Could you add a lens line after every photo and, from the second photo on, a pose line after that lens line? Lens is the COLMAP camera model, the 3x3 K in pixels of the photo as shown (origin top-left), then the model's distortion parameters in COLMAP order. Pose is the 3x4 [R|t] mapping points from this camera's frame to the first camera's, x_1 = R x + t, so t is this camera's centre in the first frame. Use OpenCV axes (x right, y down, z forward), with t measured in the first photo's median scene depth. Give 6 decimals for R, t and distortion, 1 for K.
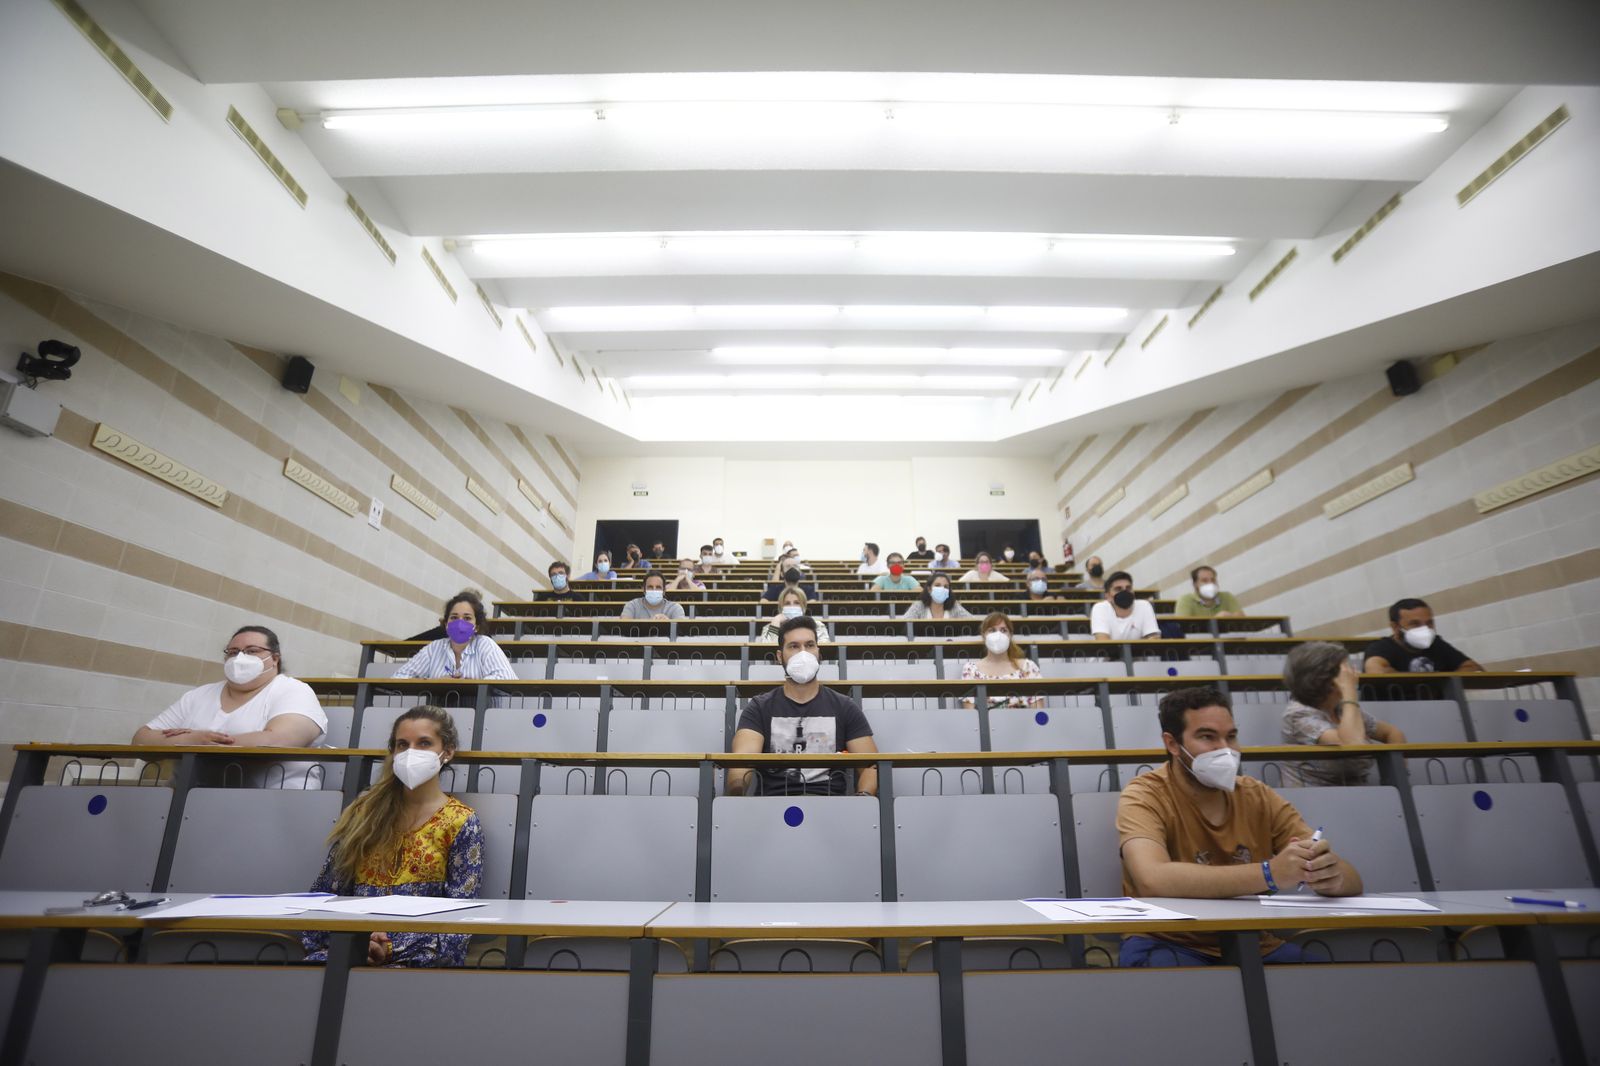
lens RADIAL K [[720.3, 0, 794.9], [0, 720.3, 509.4], [0, 0, 1]] dist [-0.043811, 0.024973]
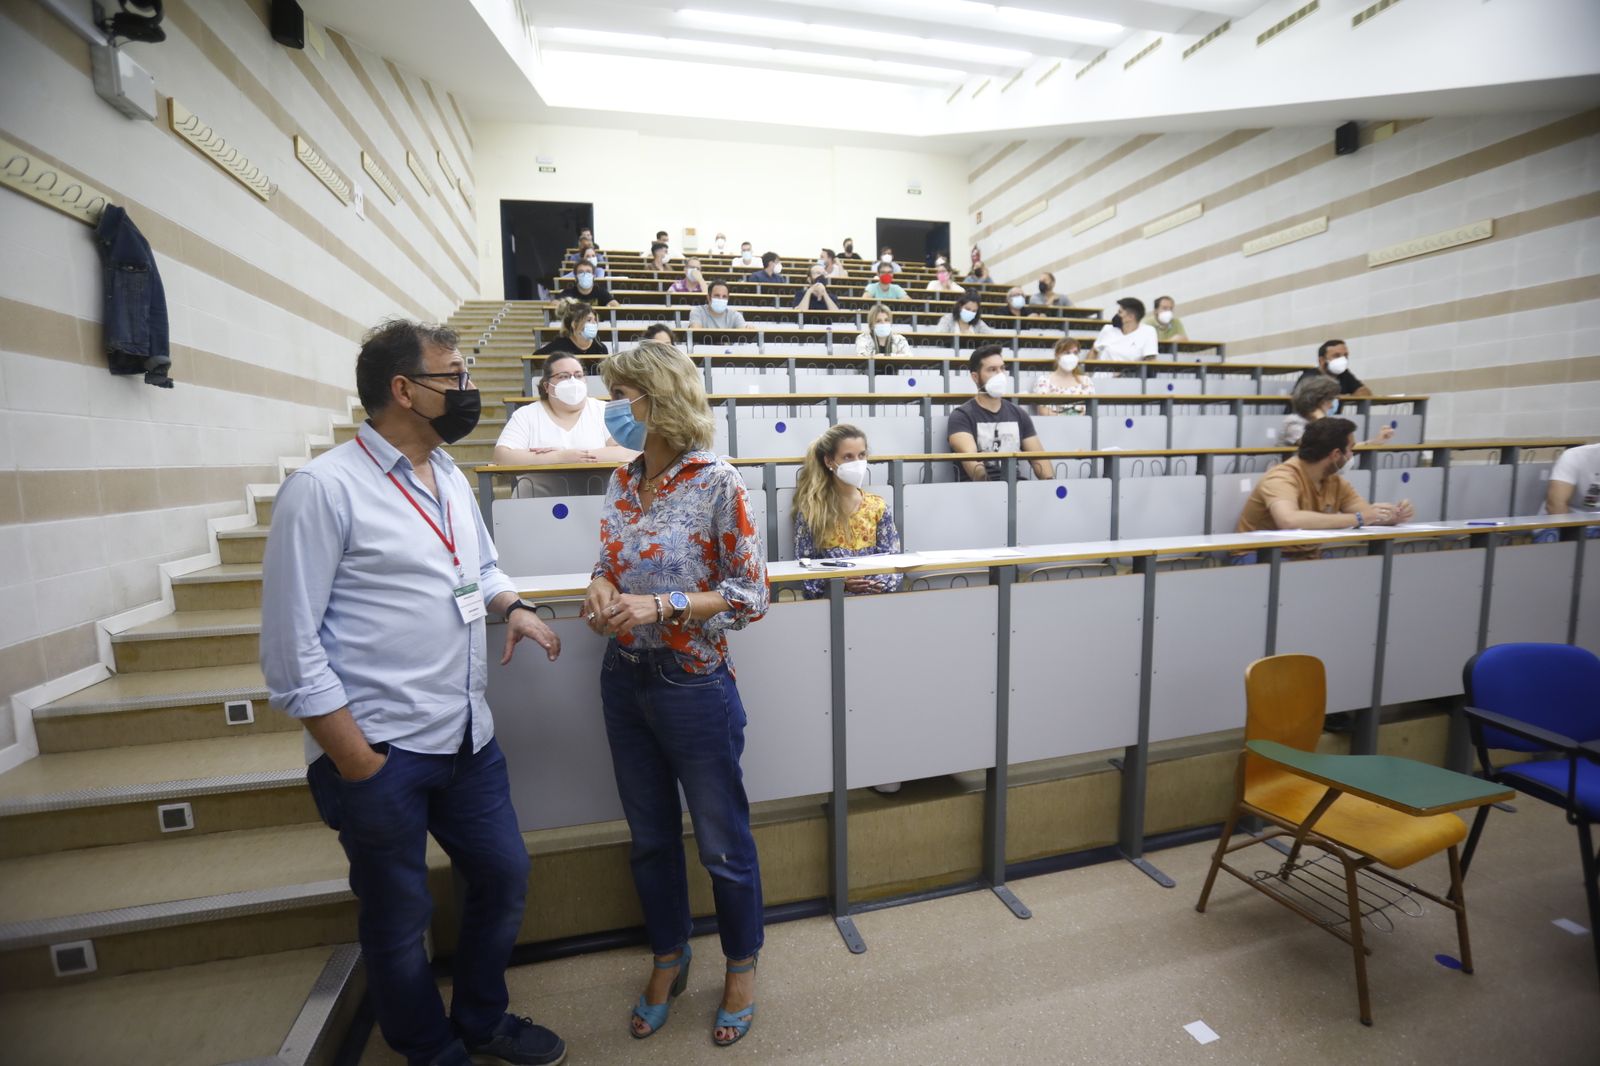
lens RADIAL K [[720.3, 0, 794.9], [0, 720.3, 509.4], [0, 0, 1]] dist [-0.043811, 0.024973]
pose [[0.970373, -0.043073, 0.237741, -0.327068], [-0.060879, 0.908644, 0.413111, -0.049544], [-0.233816, -0.415345, 0.879101, -0.082043]]
